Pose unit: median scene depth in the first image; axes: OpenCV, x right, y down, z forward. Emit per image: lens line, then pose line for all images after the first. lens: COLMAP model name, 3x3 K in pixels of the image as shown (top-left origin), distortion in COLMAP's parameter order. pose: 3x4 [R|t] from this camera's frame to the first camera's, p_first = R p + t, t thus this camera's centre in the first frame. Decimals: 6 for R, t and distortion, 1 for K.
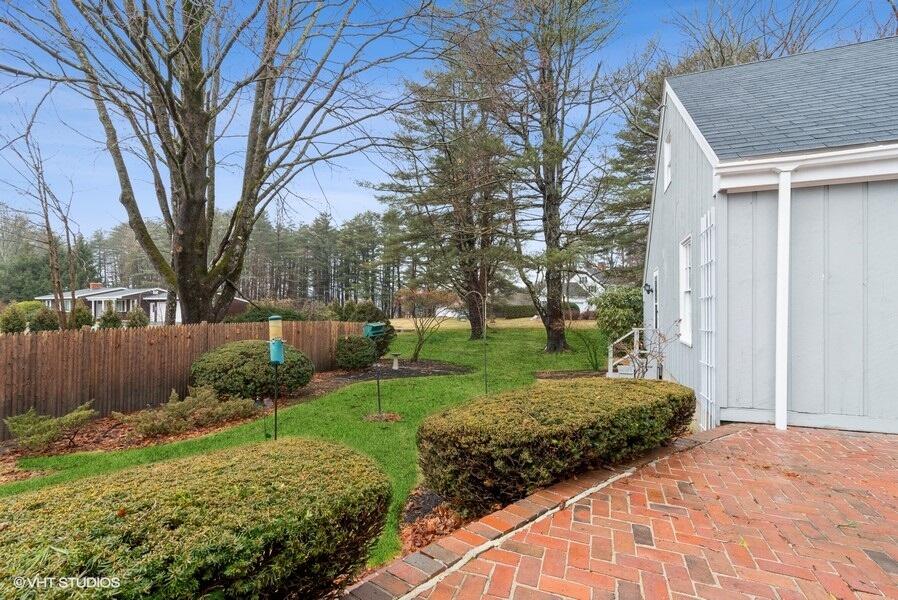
lens RADIAL K [[402.5, 0, 449.6], [0, 402.5, 304.1], [0, 0, 1]] dist [0.008894, 0.000024]
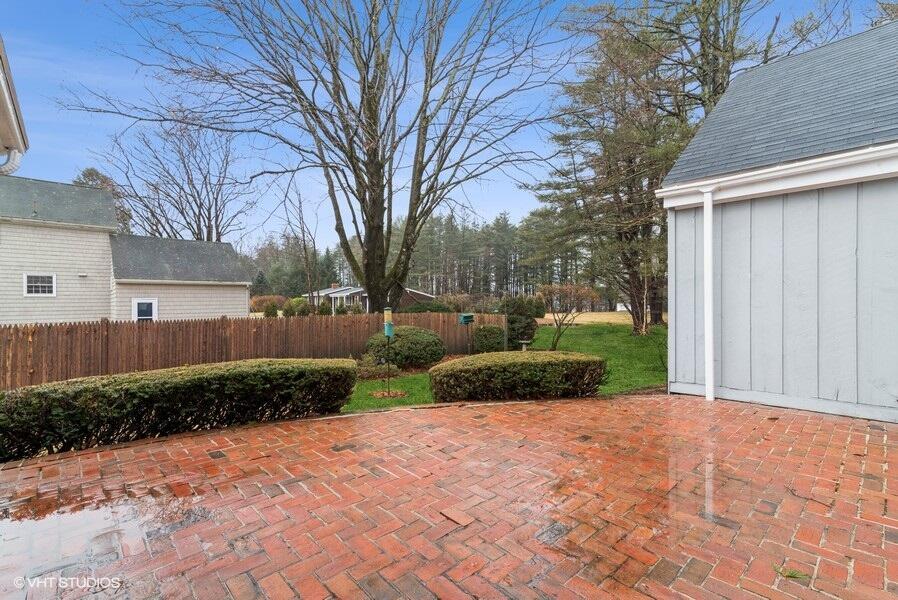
lens RADIAL K [[408.5, 0, 449.0], [0, 408.5, 300.0], [0, 0, 1]] dist [-0.000256, -0.000177]
pose [[0.896970, -0.004581, -0.442069, 0.114998], [0.006864, 0.999970, 0.003565, -0.001184], [0.442039, -0.006232, 0.896974, -0.080954]]
